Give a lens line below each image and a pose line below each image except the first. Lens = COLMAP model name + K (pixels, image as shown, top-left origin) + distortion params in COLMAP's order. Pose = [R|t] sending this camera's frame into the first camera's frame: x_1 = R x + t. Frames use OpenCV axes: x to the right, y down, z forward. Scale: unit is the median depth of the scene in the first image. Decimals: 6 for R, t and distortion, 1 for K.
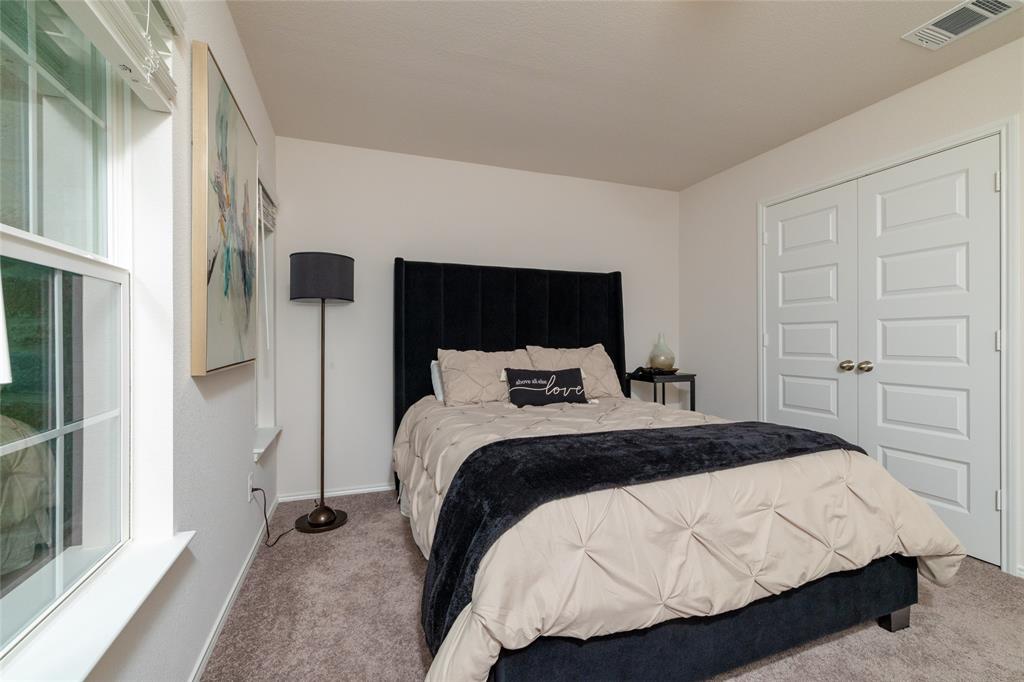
lens RADIAL K [[437.0, 0, 512.0], [0, 437.0, 341.0], [0, 0, 1]] dist [-0.008973, -0.000187]
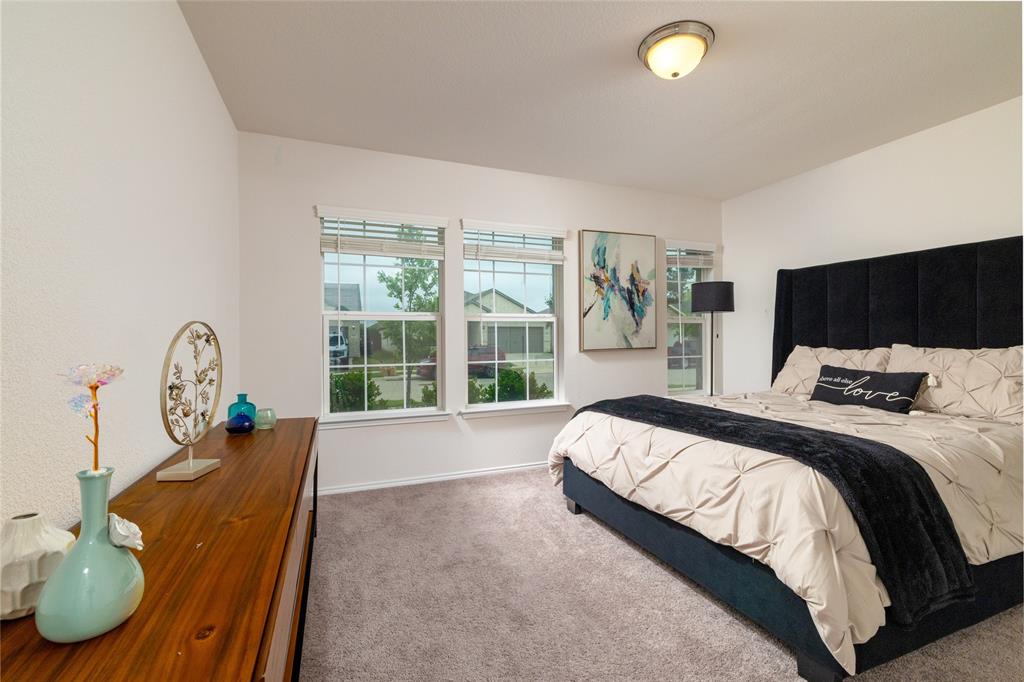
lens RADIAL K [[437.0, 0, 512.0], [0, 437.0, 341.0], [0, 0, 1]] dist [-0.008973, -0.000187]
pose [[0.021389, 0.007622, -0.999742, 0.721726], [0.006323, 0.999950, 0.007759, -0.005140], [0.999751, -0.006488, 0.021340, 0.174334]]
